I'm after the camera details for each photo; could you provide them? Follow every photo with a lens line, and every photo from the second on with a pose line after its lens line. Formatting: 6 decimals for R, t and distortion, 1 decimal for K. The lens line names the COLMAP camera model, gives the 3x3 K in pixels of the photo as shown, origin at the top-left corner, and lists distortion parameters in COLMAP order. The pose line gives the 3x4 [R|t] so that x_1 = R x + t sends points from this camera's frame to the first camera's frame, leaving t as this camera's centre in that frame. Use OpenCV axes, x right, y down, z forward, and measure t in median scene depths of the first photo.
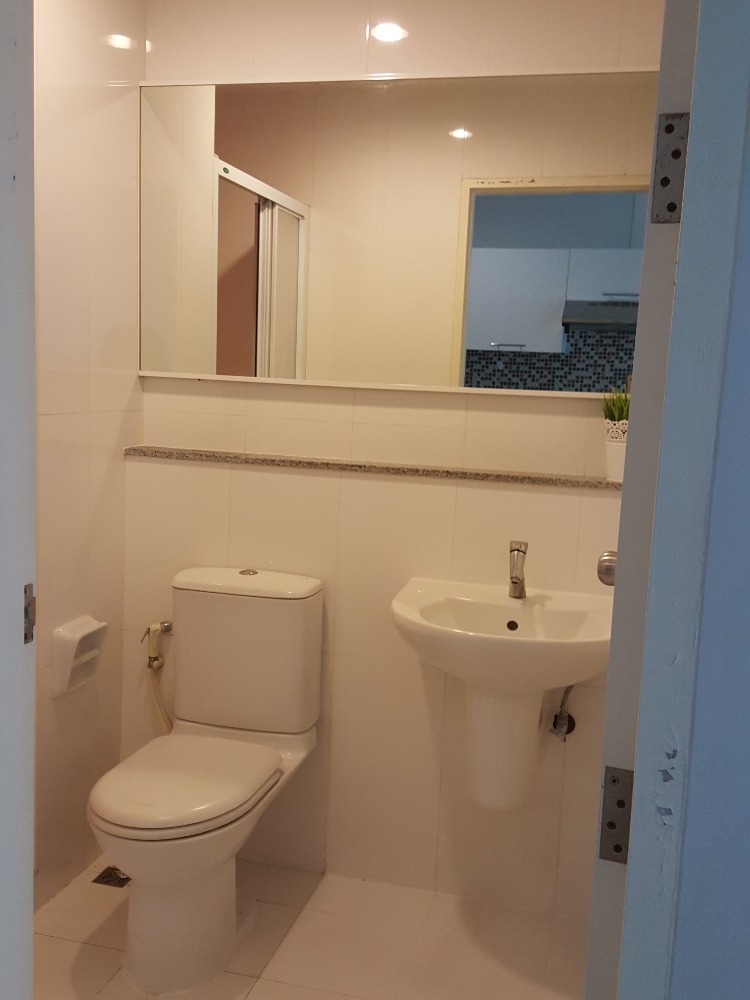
lens RADIAL K [[991.3, 0, 378.0], [0, 991.3, 531.6], [0, 0, 1]] dist [0.173821, -0.297776]
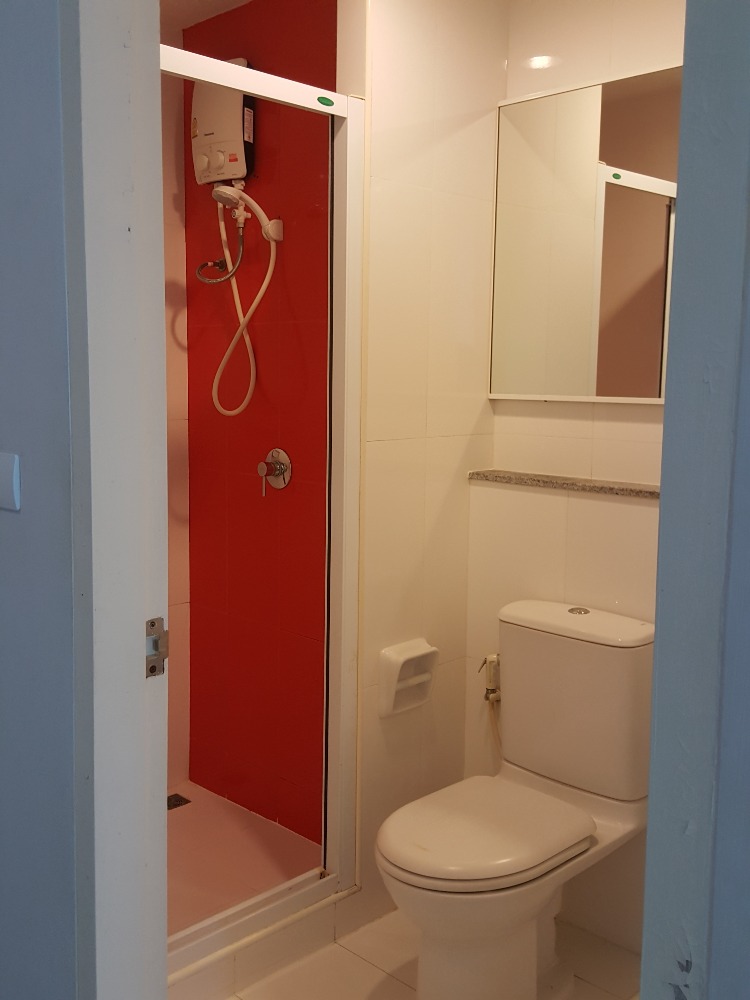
lens RADIAL K [[1000.4, 0, 353.6], [0, 1000.4, 505.5], [0, 0, 1]] dist [0.169957, -0.318459]
pose [[0.864155, 0.035581, -0.501966, 0.149932], [-0.054883, 0.998211, -0.023727, -0.021527], [0.500224, 0.048053, 0.864562, 0.093955]]
